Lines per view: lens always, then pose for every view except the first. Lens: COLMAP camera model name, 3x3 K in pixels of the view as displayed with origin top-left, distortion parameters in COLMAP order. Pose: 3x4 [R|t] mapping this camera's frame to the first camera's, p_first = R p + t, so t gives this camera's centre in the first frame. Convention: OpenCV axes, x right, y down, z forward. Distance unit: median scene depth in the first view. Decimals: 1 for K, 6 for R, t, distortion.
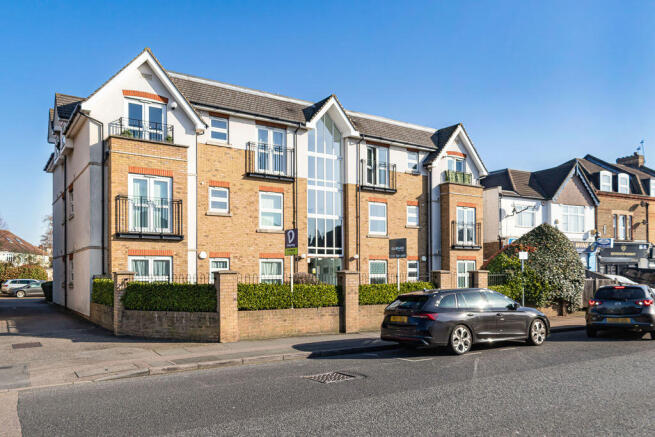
lens RADIAL K [[497.2, 0, 327.6], [0, 497.2, 218.8], [0, 0, 1]] dist [-0.008598, -0.000892]
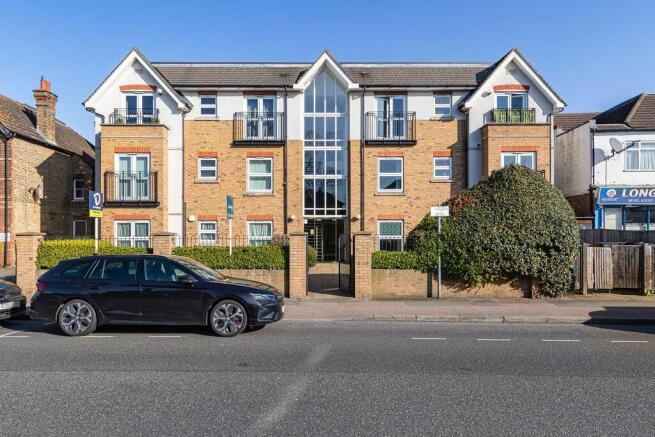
lens RADIAL K [[422.8, 0, 327.5], [0, 422.8, 202.3], [0, 0, 1]] dist [-0.000192, -0.002158]
pose [[0.833274, -0.039165, -0.551472, 0.495762], [0.058606, 0.998125, 0.017668, 0.034163], [0.549746, -0.047042, 0.834006, 0.329477]]
